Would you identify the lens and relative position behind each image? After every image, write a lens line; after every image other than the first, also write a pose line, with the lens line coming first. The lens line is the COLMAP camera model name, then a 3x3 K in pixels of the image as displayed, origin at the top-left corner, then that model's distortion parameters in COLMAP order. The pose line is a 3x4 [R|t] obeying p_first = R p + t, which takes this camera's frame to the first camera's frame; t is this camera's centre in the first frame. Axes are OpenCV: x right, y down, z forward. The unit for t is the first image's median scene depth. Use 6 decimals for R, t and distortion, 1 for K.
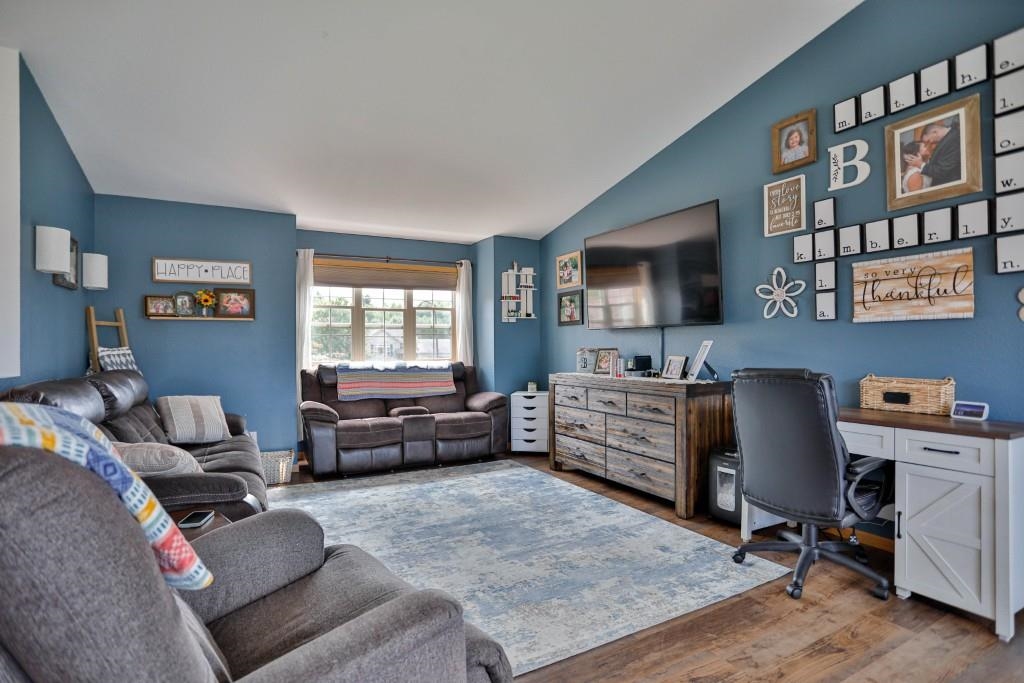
lens RADIAL K [[486.4, 0, 514.1], [0, 486.4, 347.9], [0, 0, 1]] dist [-0.050108, 0.024701]
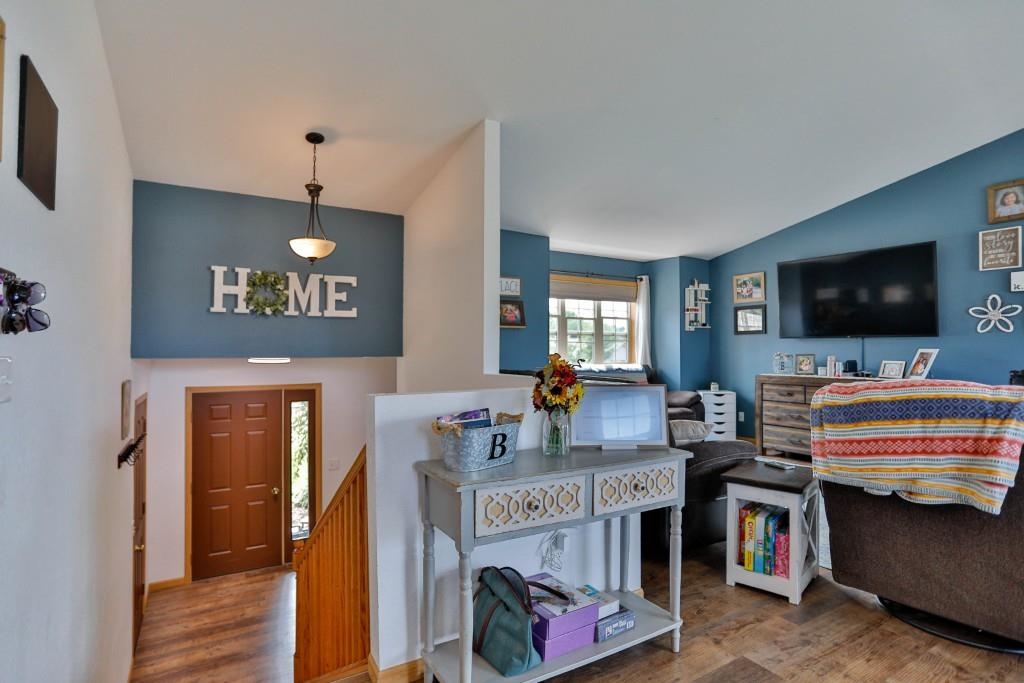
lens RADIAL K [[503.2, 0, 498.5], [0, 503.2, 346.4], [0, 0, 1]] dist [-0.063030, 0.028494]
pose [[0.998917, 0.008530, 0.045732, -0.684946], [-0.007990, 0.999896, -0.011981, 0.002643], [-0.045829, 0.011603, 0.998882, -0.218817]]
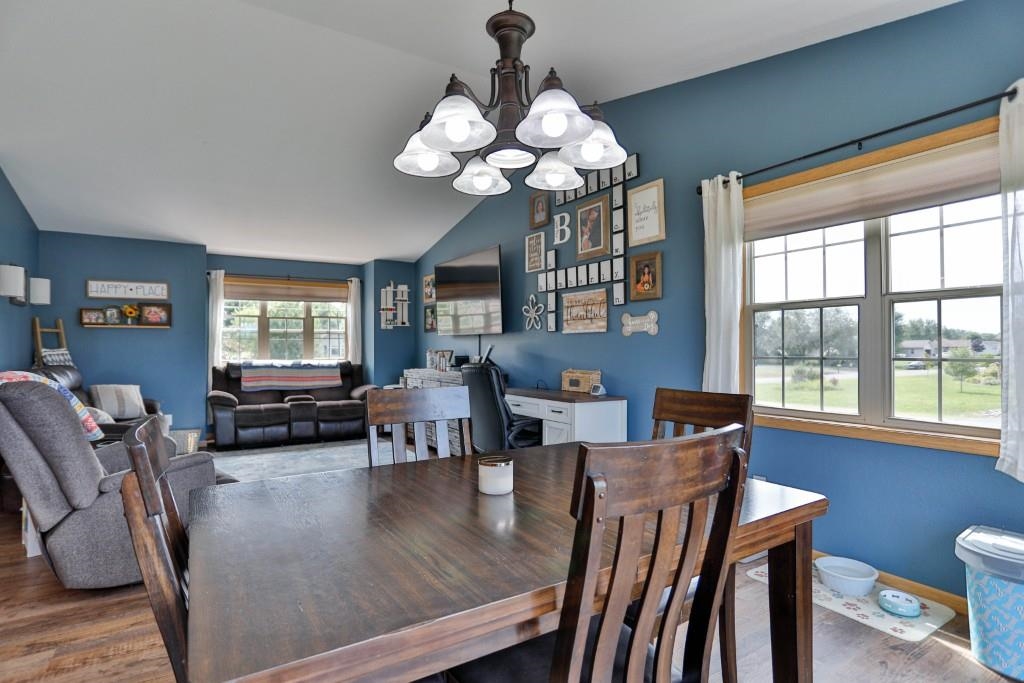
lens RADIAL K [[506.6, 0, 509.1], [0, 506.6, 345.6], [0, 0, 1]] dist [-0.036440, 0.029032]
pose [[0.999053, 0.002751, 0.043424, 0.323853], [-0.002460, 0.999974, -0.006735, -0.002948], [-0.043442, 0.006622, 0.999034, -0.403159]]
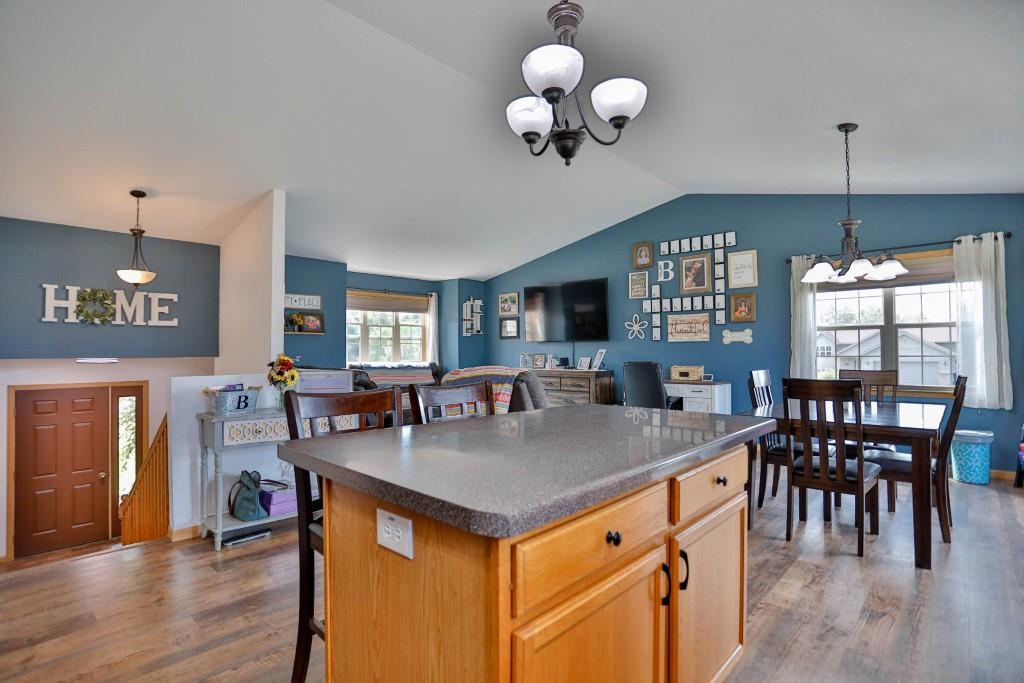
lens RADIAL K [[503.2, 0, 498.5], [0, 503.2, 346.4], [0, 0, 1]] dist [-0.063030, 0.028494]
pose [[0.951634, 0.006670, 0.307162, -0.520788], [-0.001965, 0.999876, -0.015626, 0.003953], [-0.307228, 0.014267, 0.951529, -0.672221]]
